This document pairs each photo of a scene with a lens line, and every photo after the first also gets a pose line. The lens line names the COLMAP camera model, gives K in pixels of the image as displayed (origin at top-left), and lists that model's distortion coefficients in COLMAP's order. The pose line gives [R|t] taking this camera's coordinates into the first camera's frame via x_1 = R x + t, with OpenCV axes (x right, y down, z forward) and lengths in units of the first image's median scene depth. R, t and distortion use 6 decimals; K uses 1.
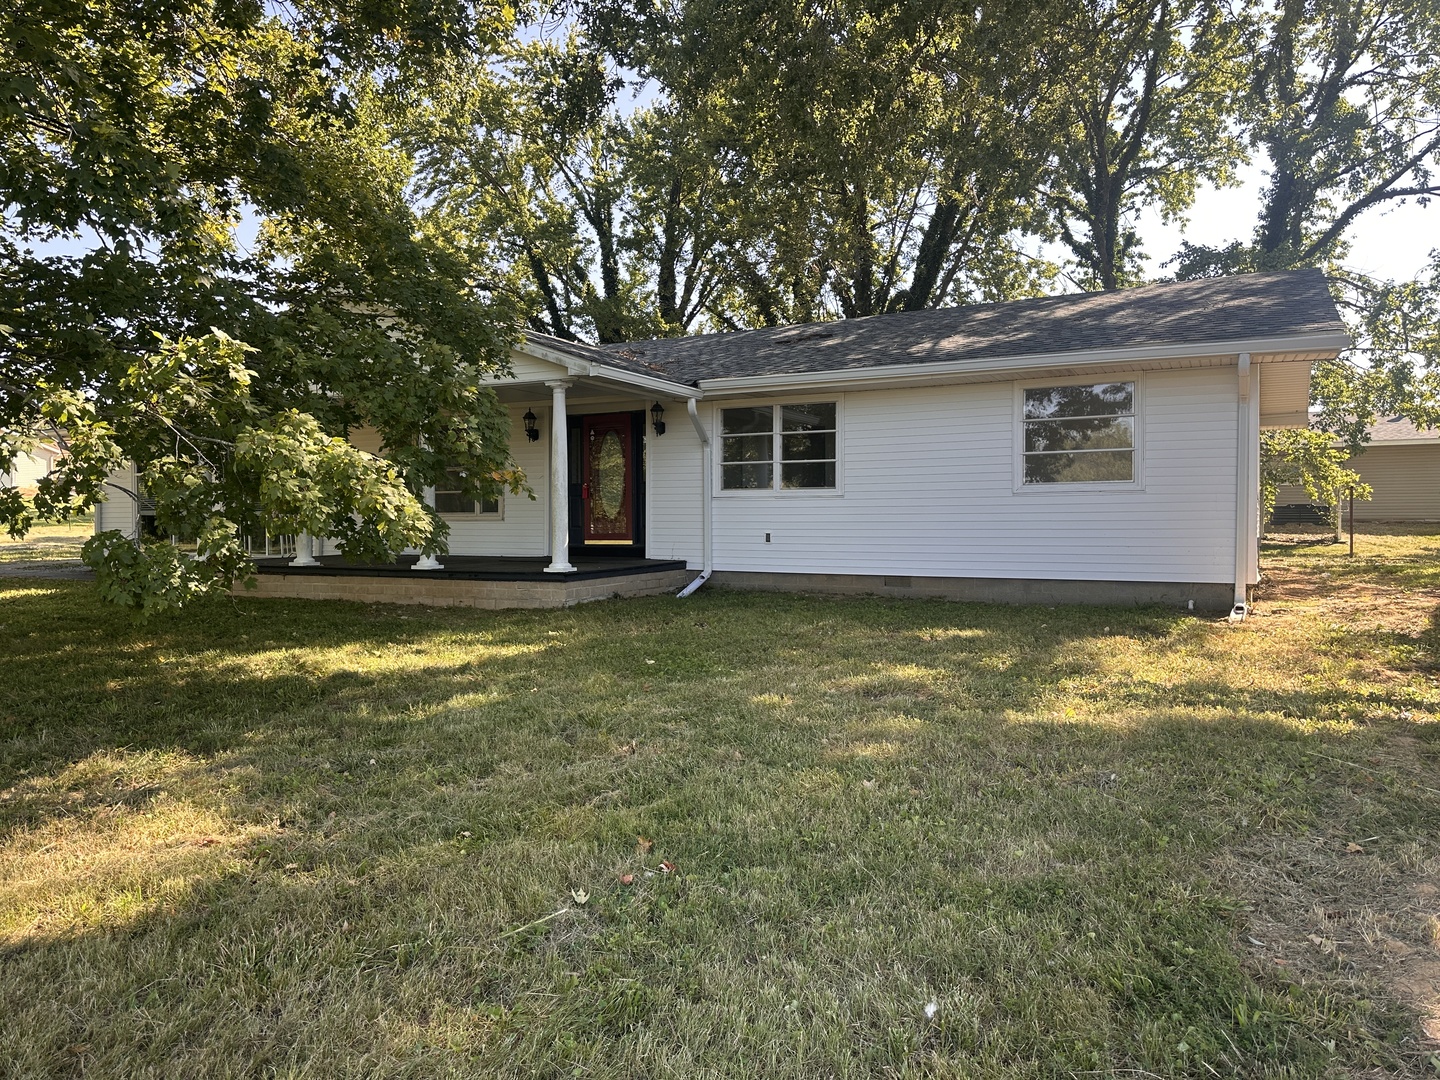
lens RADIAL K [[1024.4, 0, 729.8], [0, 1024.4, 537.1], [0, 0, 1]] dist [0.041148, -0.033490]
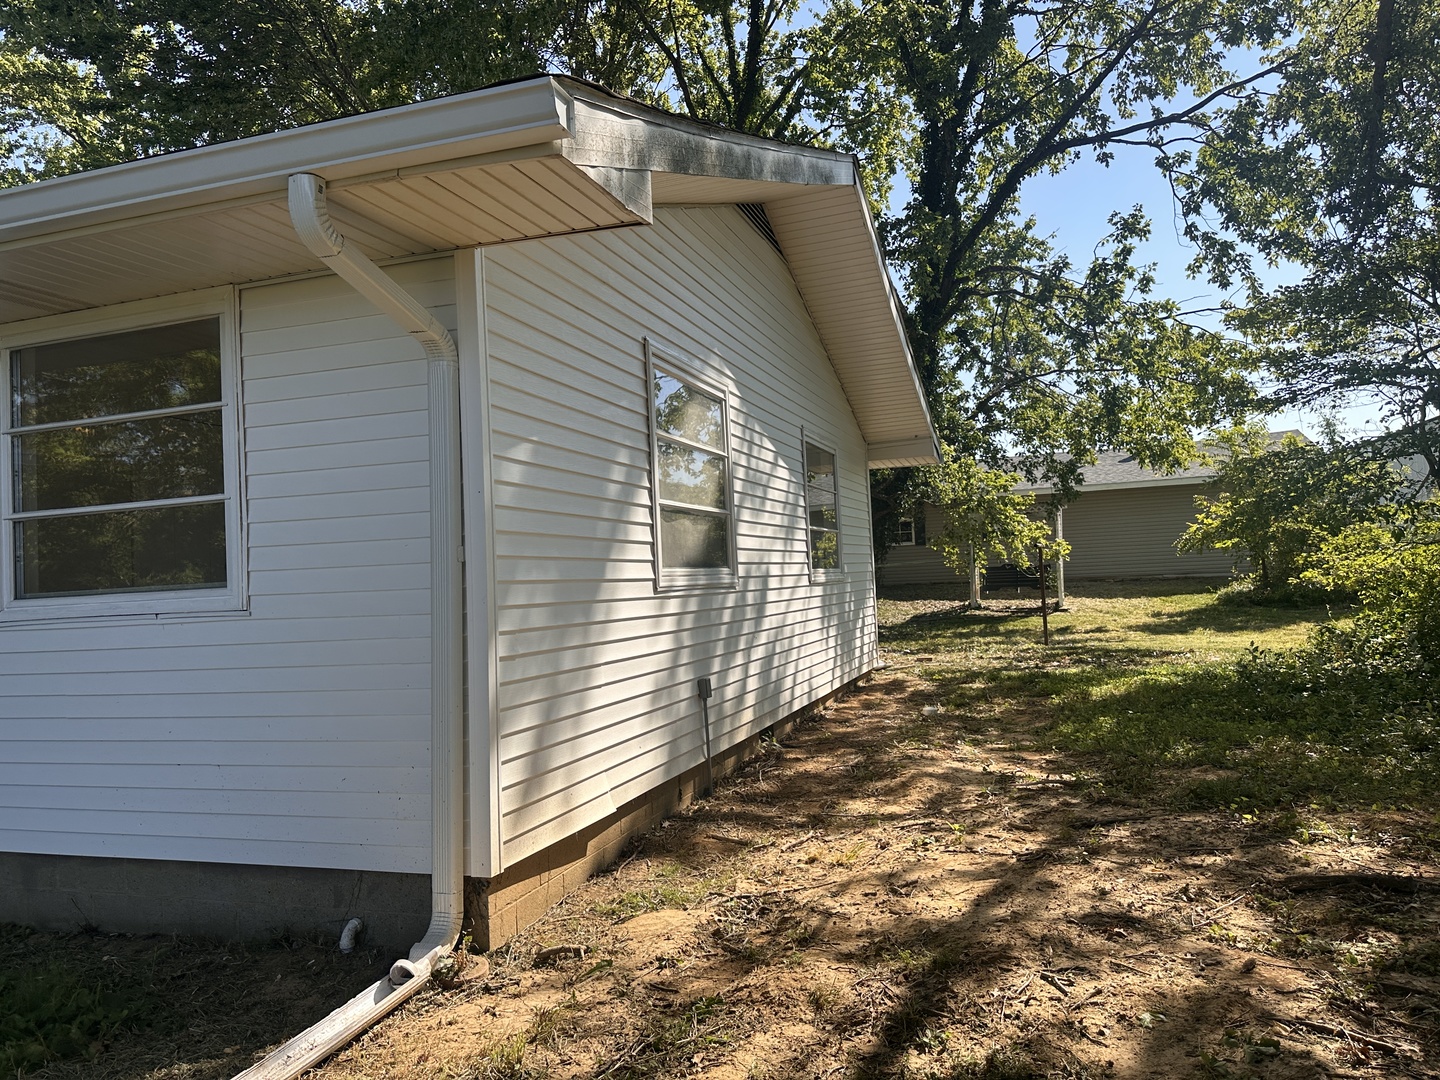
lens RADIAL K [[1024.4, 0, 714.6], [0, 1024.4, 542.0], [0, 0, 1]] dist [0.041148, -0.033490]
pose [[0.988071, -0.036150, 0.149695, 0.219801], [0.044566, 0.997586, -0.053249, -0.018206], [-0.147409, 0.059285, 0.987297, 0.264022]]
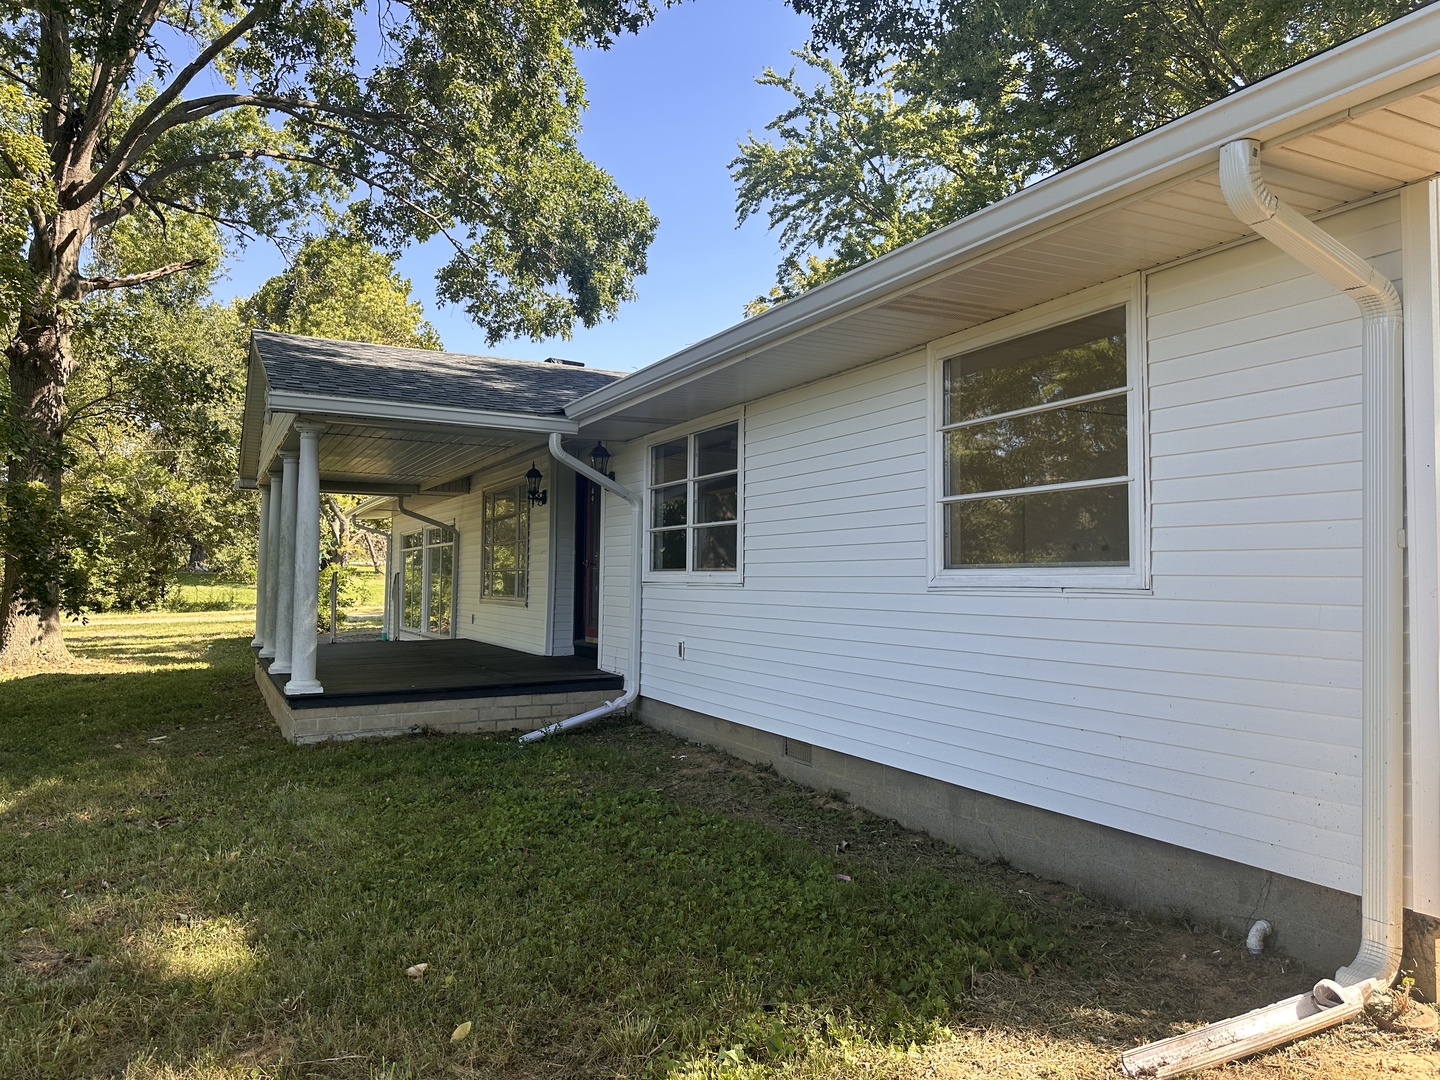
lens RADIAL K [[1024.4, 0, 721.8], [0, 1024.4, 539.7], [0, 0, 1]] dist [0.041148, -0.033490]
pose [[0.813617, -0.015085, -0.581206, 0.211718], [-0.018683, 0.998469, -0.052069, -0.017484], [0.581101, 0.053223, 0.812089, 0.261222]]
